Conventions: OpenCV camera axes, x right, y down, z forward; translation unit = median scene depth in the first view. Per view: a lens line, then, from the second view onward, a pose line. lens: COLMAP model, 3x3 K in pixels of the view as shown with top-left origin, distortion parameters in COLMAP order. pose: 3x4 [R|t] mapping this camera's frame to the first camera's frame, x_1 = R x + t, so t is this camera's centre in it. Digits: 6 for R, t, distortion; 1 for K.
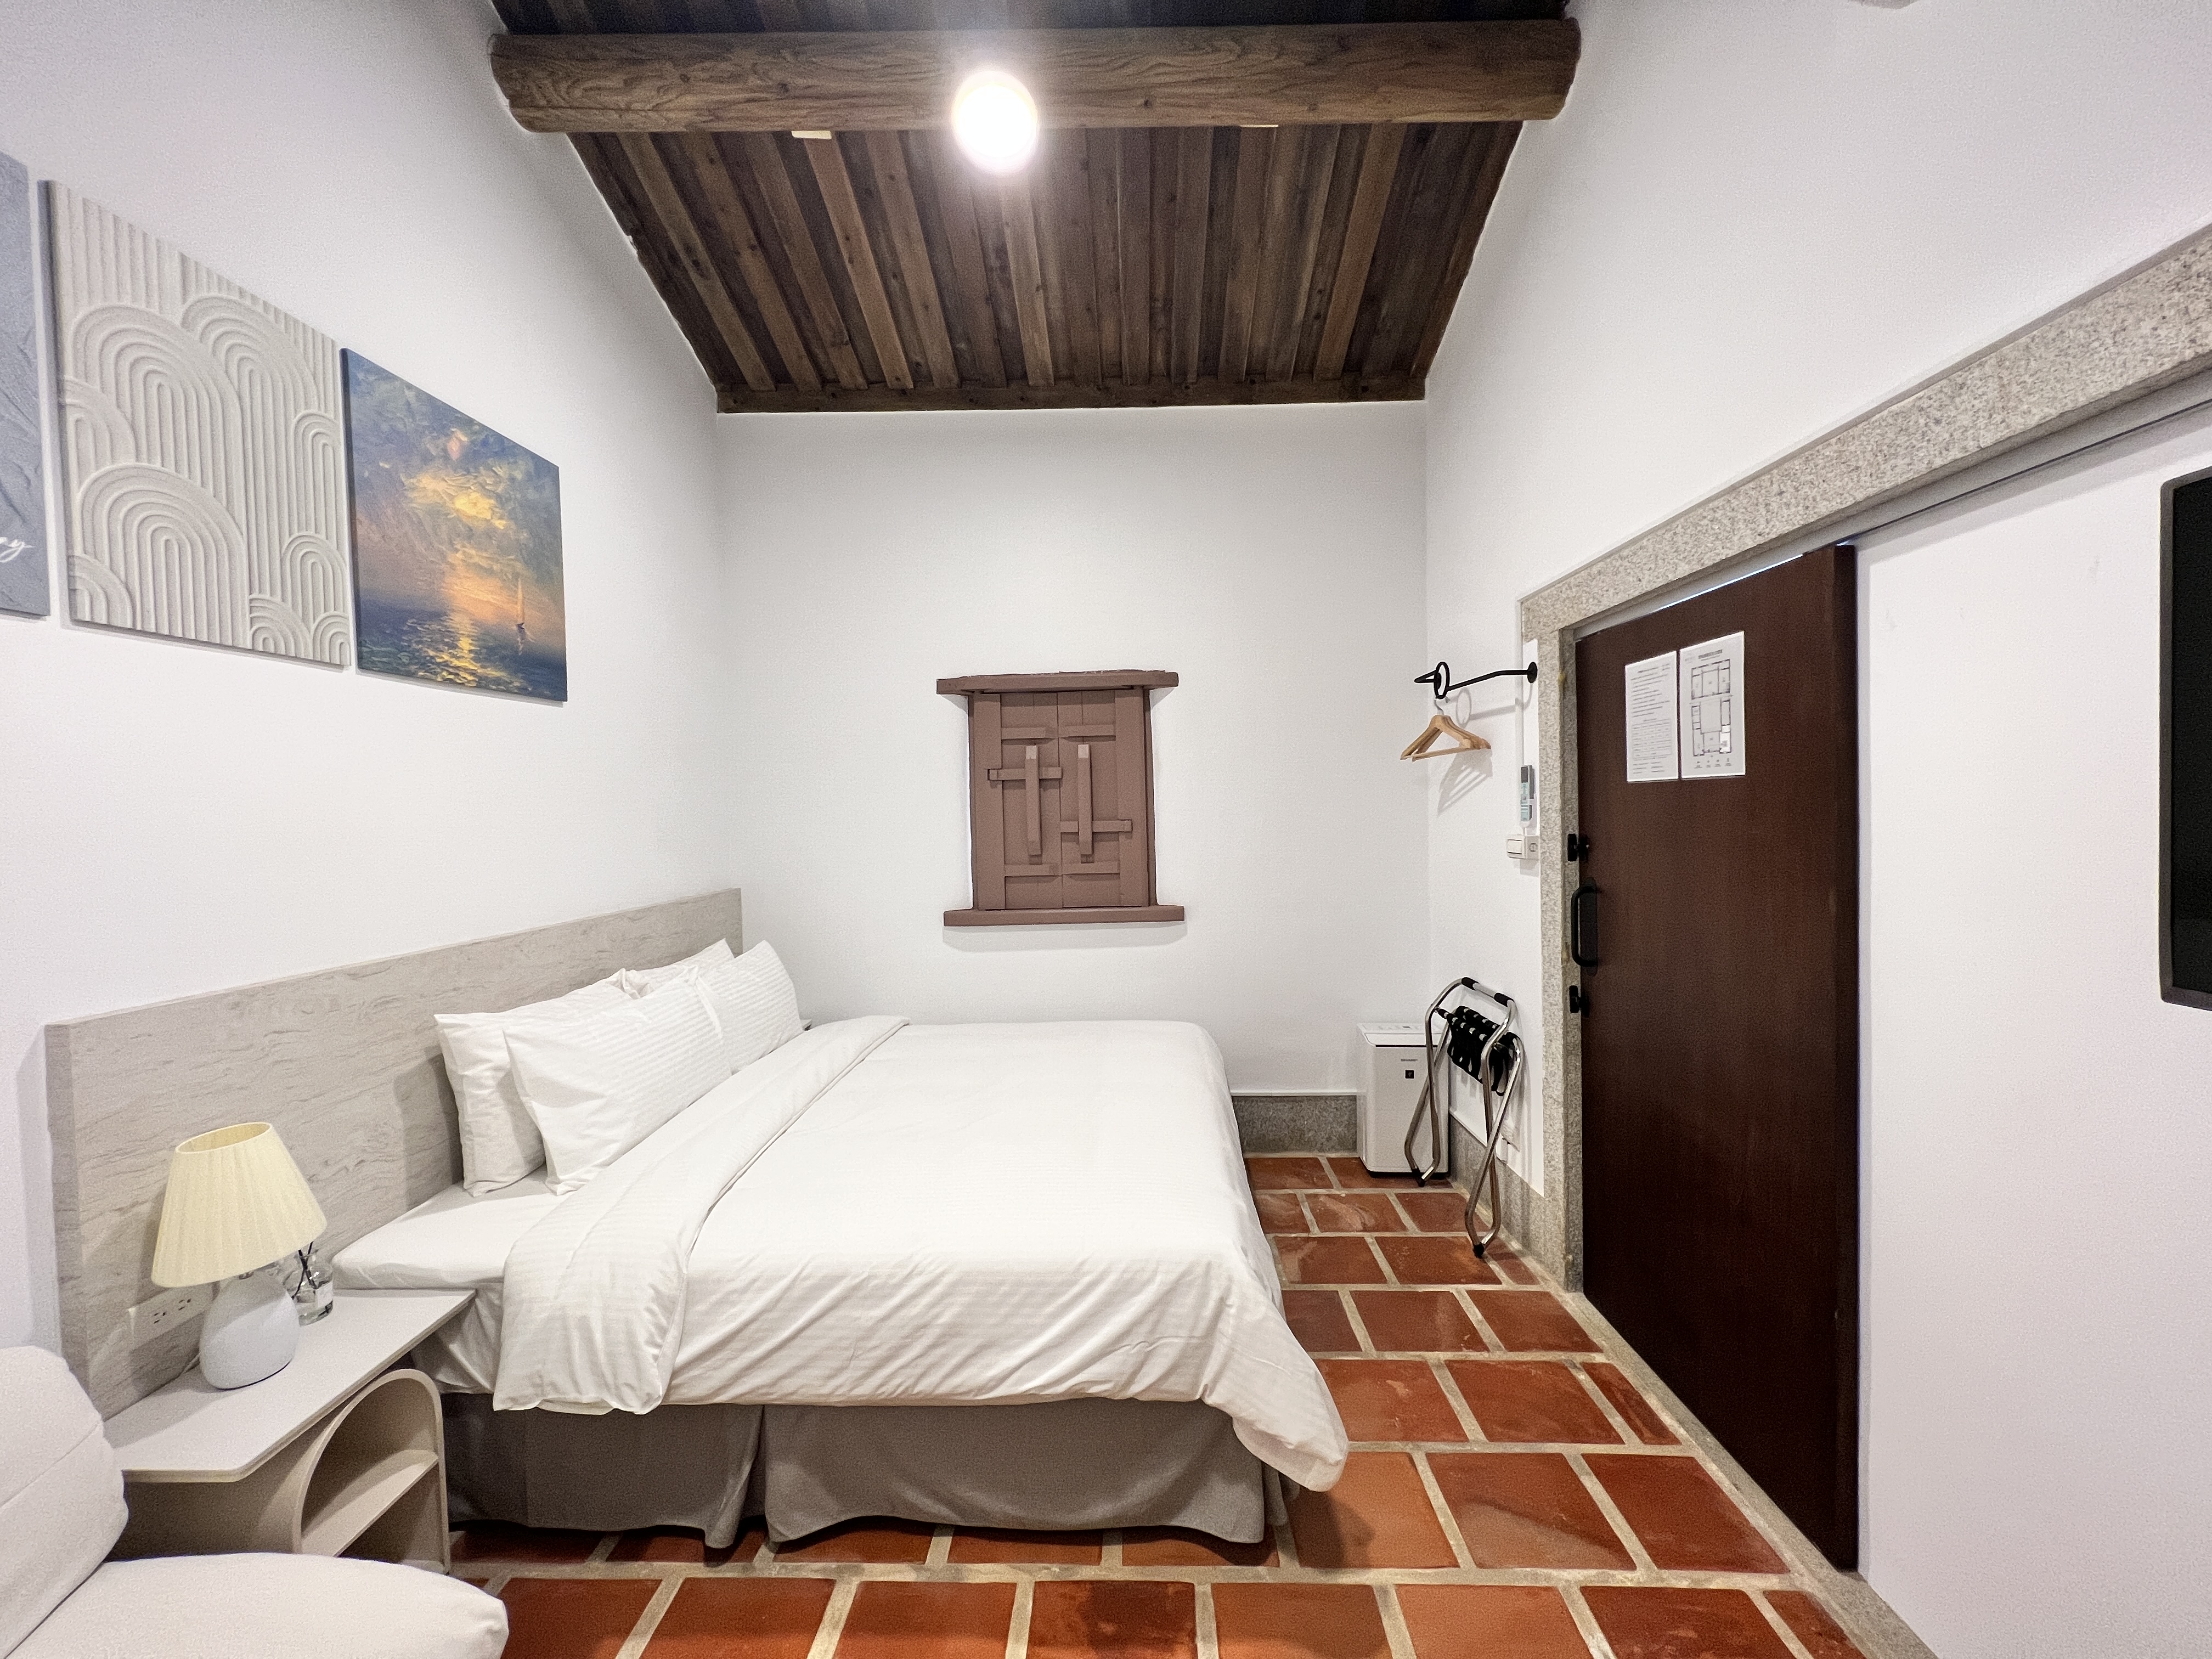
lens RADIAL K [[883.4, 0, 1102.5], [0, 883.4, 831.9], [0, 0, 1]] dist [-0.001113, 0.000399]
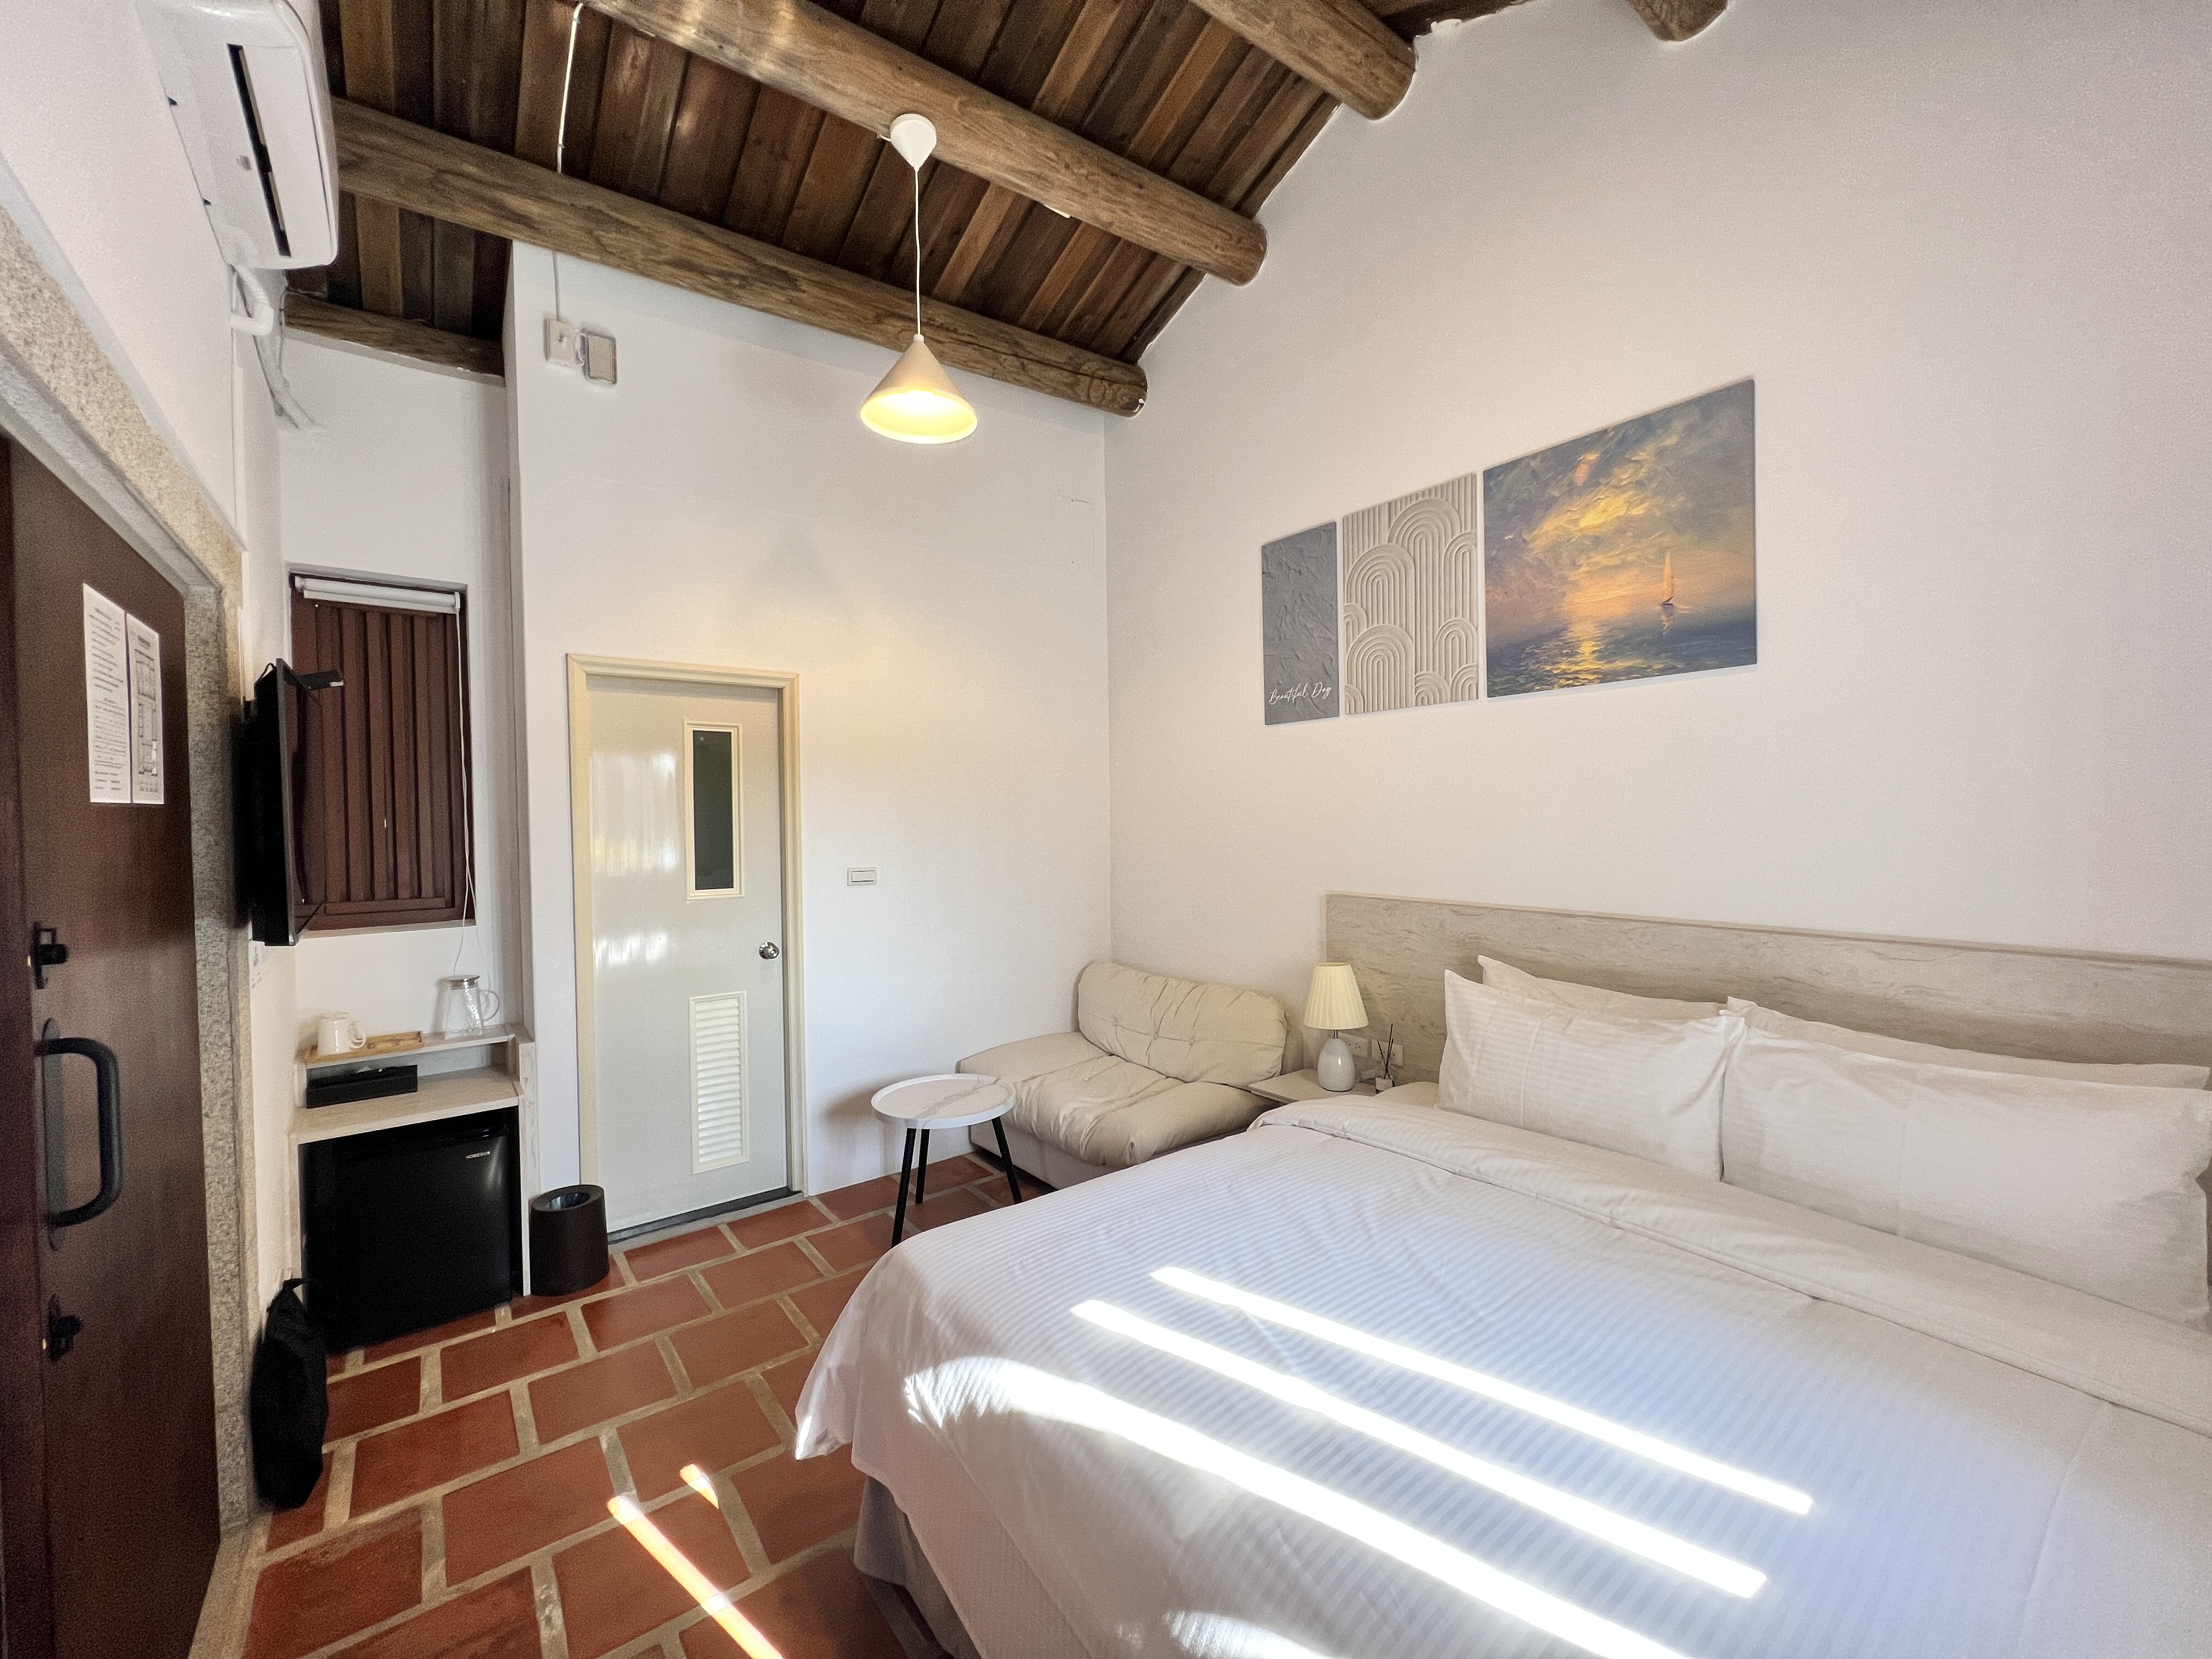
lens RADIAL K [[883.4, 0, 1102.5], [0, 883.4, 831.9], [0, 0, 1]] dist [-0.001113, 0.000399]
pose [[-0.765328, 0.046367, -0.641968, 0.498812], [0.011231, 0.998212, 0.058707, -0.058892], [0.643543, 0.037720, -0.764480, 1.580463]]
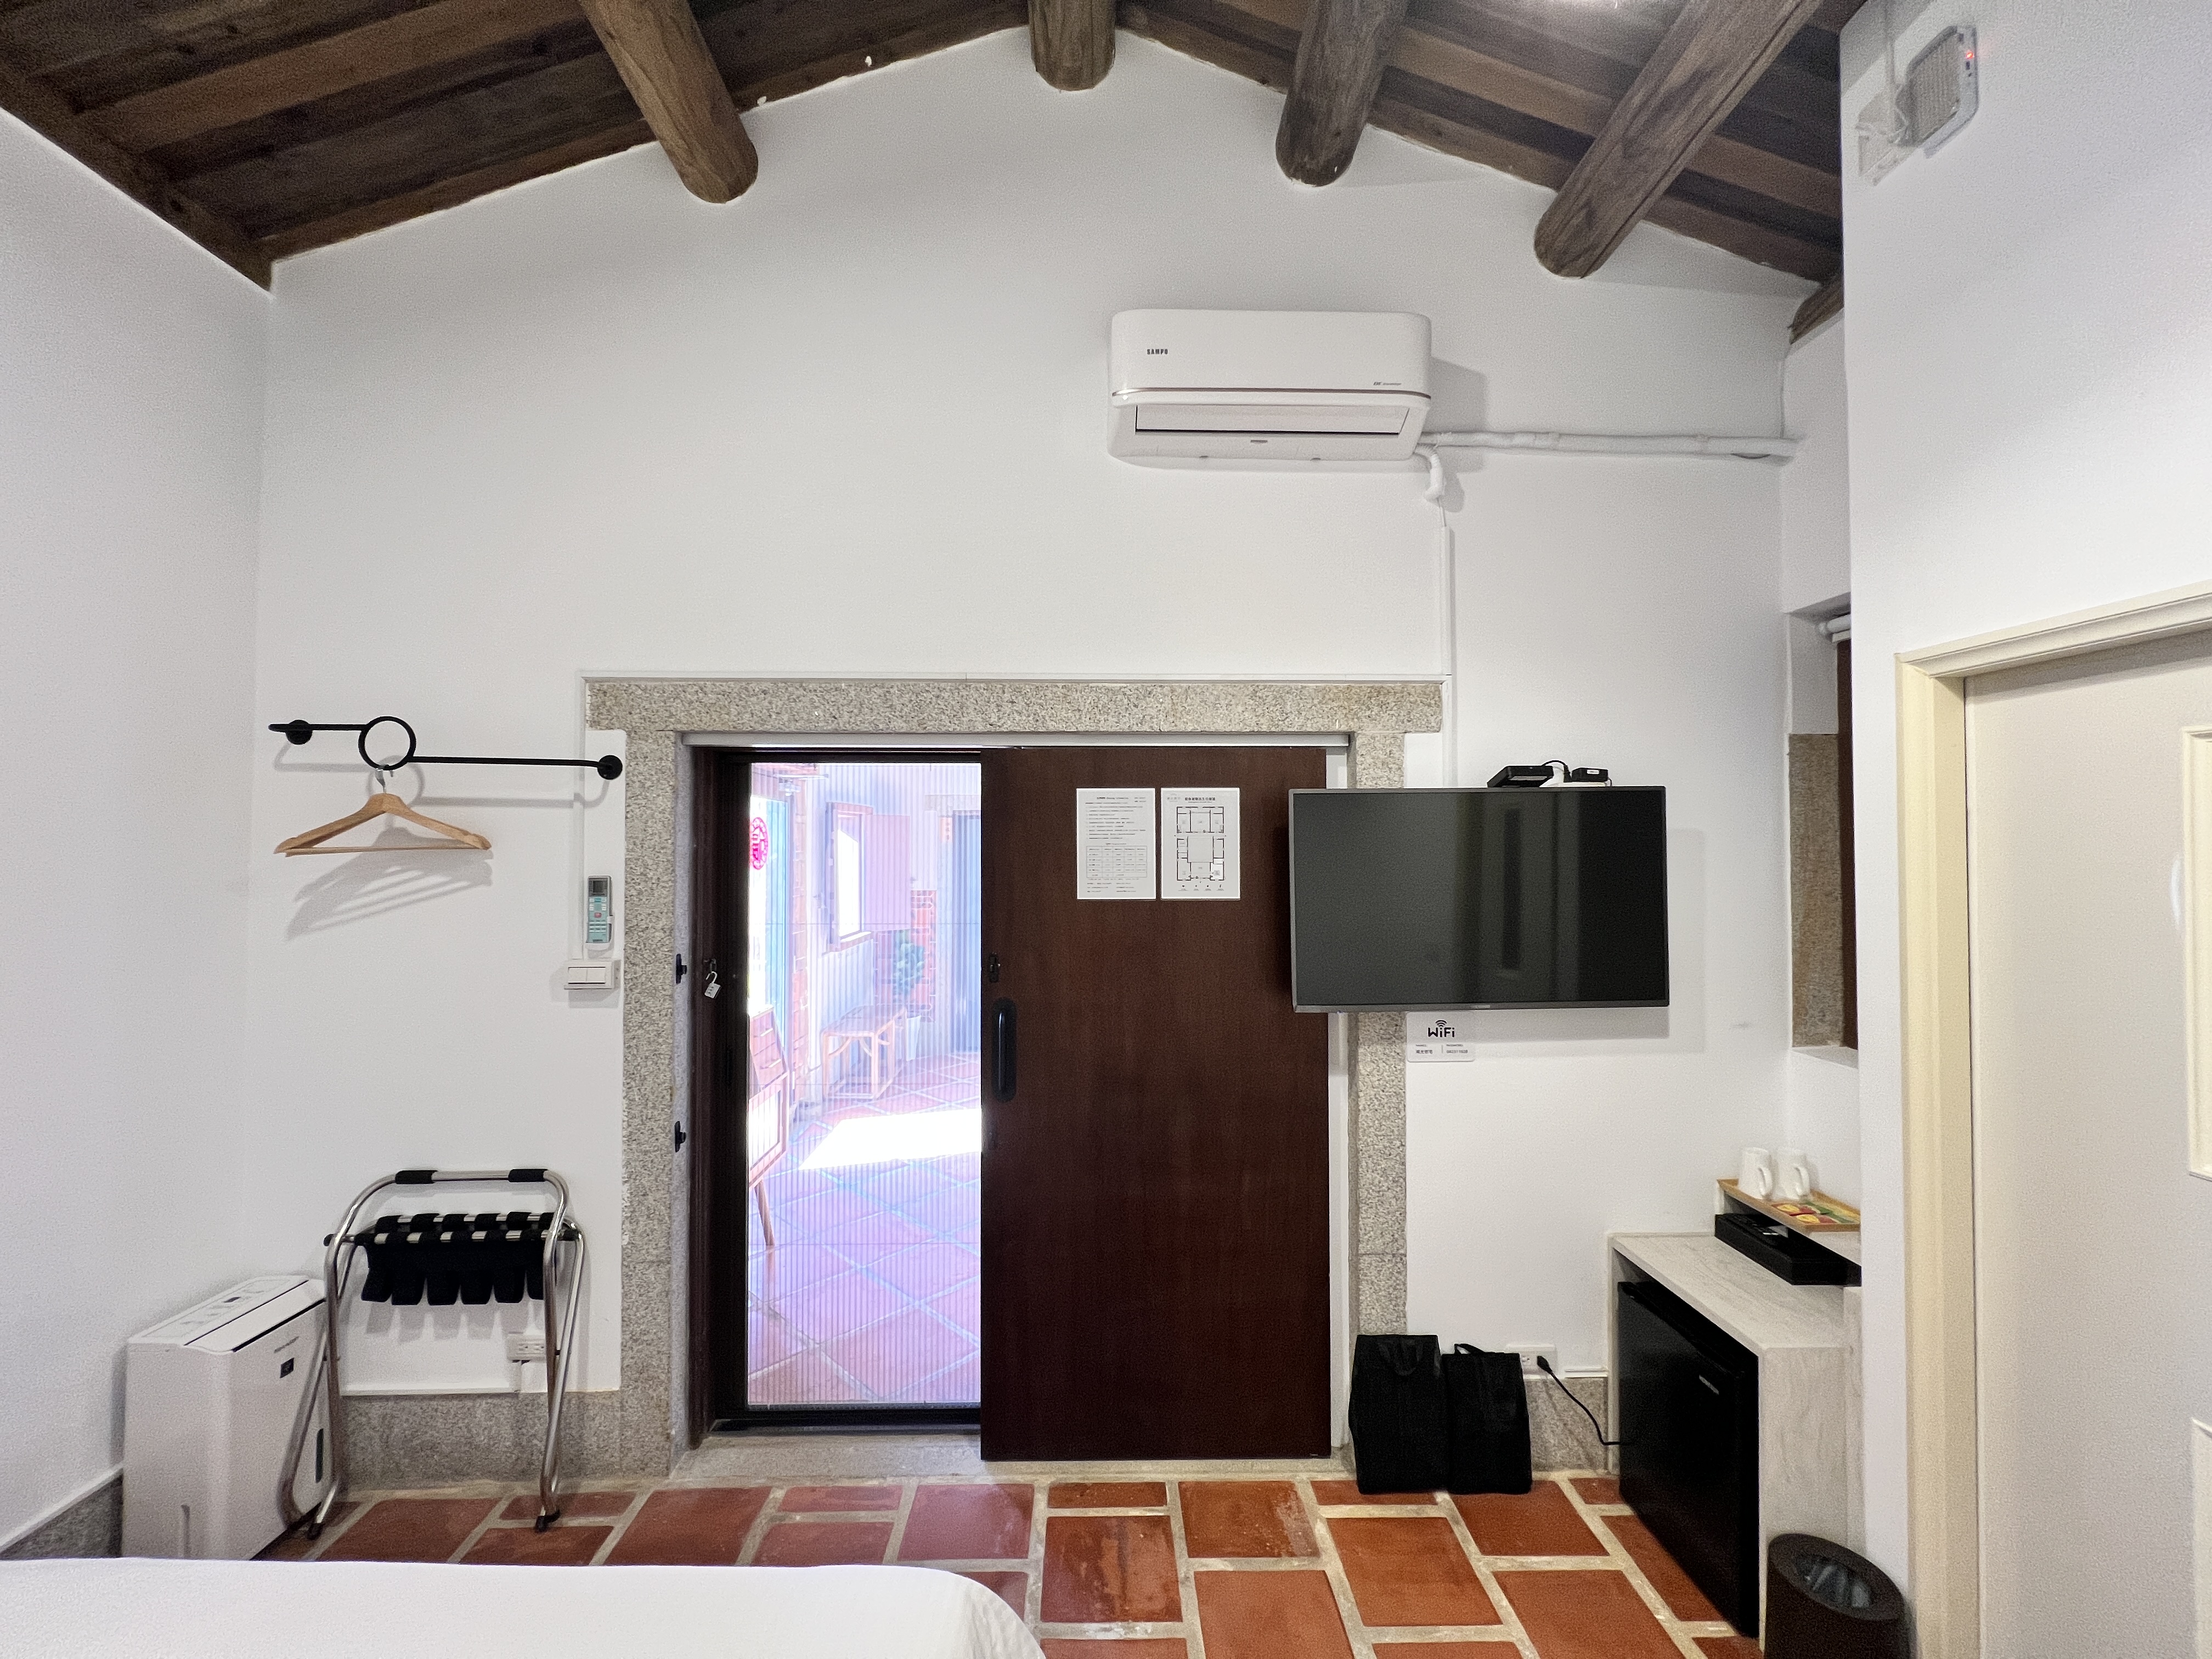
lens RADIAL K [[883.4, 0, 1102.5], [0, 883.4, 831.9], [0, 0, 1]] dist [-0.001113, 0.000399]
pose [[-0.058560, 0.040683, 0.997455, -0.501978], [0.026786, 0.998874, -0.039168, -0.093289], [-0.997924, 0.024424, -0.059583, 0.746457]]
